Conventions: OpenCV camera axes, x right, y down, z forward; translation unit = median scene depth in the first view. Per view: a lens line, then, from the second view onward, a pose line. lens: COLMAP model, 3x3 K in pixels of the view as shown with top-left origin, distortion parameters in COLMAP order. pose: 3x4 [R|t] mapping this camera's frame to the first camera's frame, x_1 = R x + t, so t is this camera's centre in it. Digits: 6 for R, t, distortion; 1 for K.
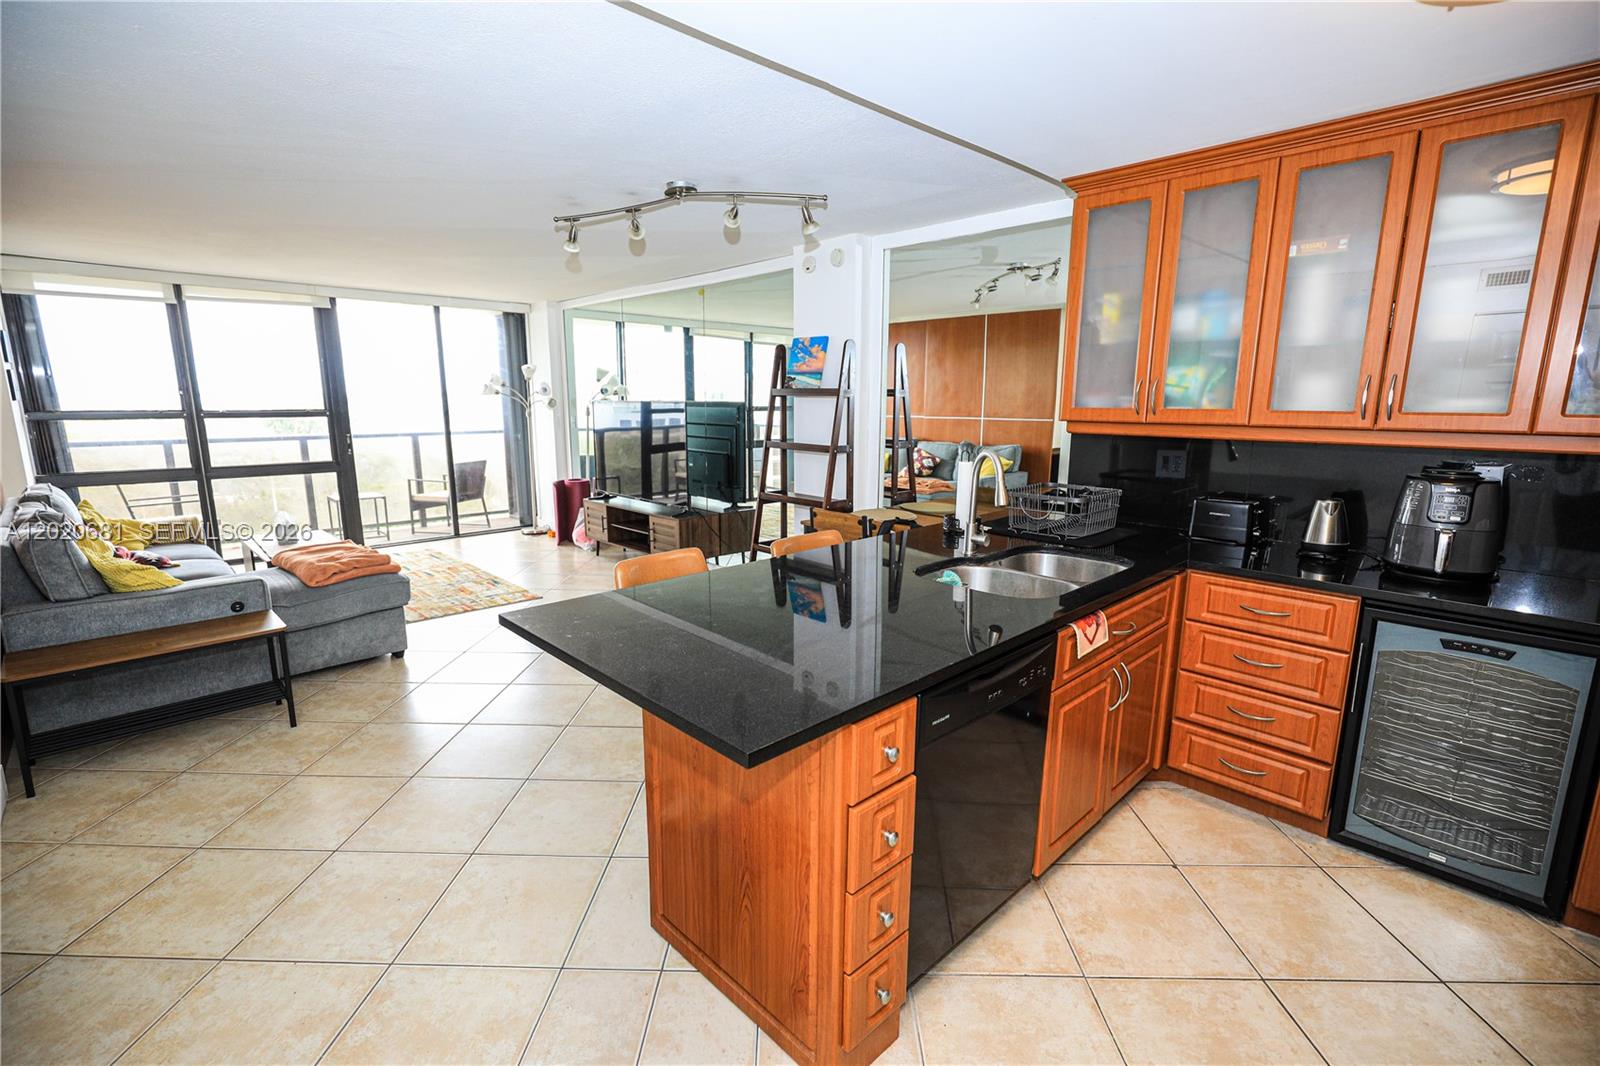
lens RADIAL K [[709.0, 0, 798.9], [0, 709.0, 537.2], [0, 0, 1]] dist [-0.002165, 0.000032]
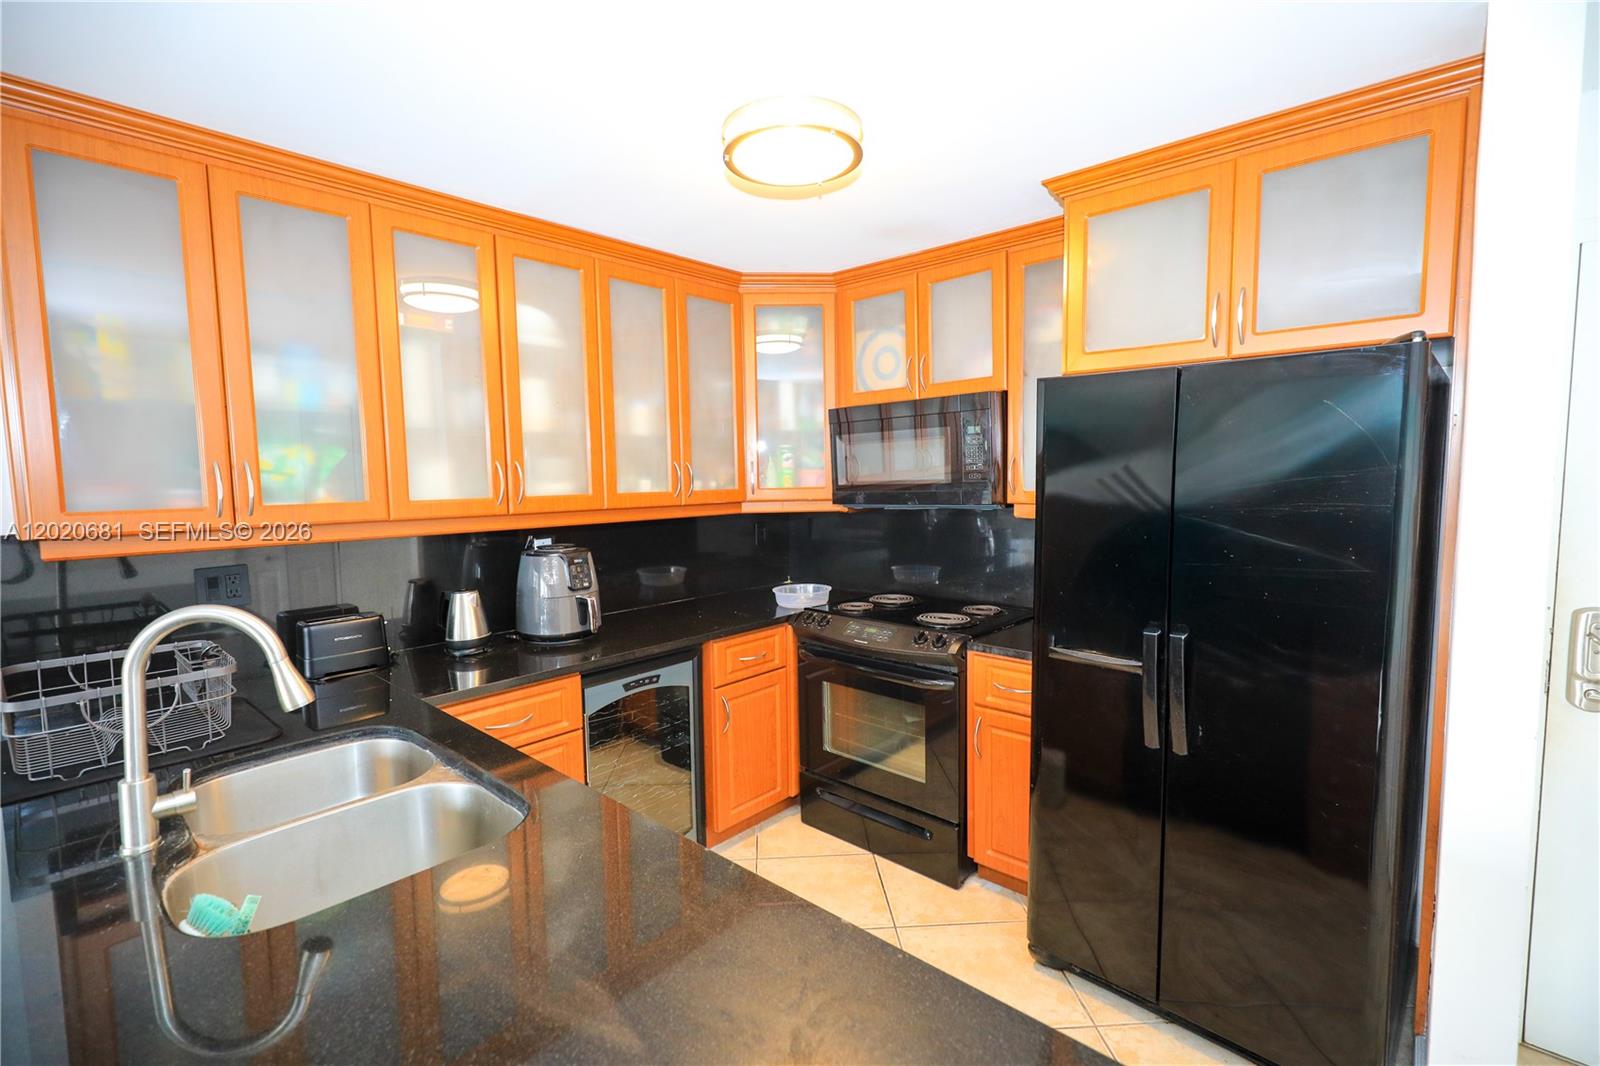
lens RADIAL K [[709.0, 0, 798.9], [0, 709.0, 537.2], [0, 0, 1]] dist [-0.002165, 0.000032]
pose [[-0.083872, -0.083306, 0.992988, -0.209512], [0.210732, 0.972479, 0.099385, -0.119430], [-0.973939, 0.217590, -0.064008, 0.591427]]
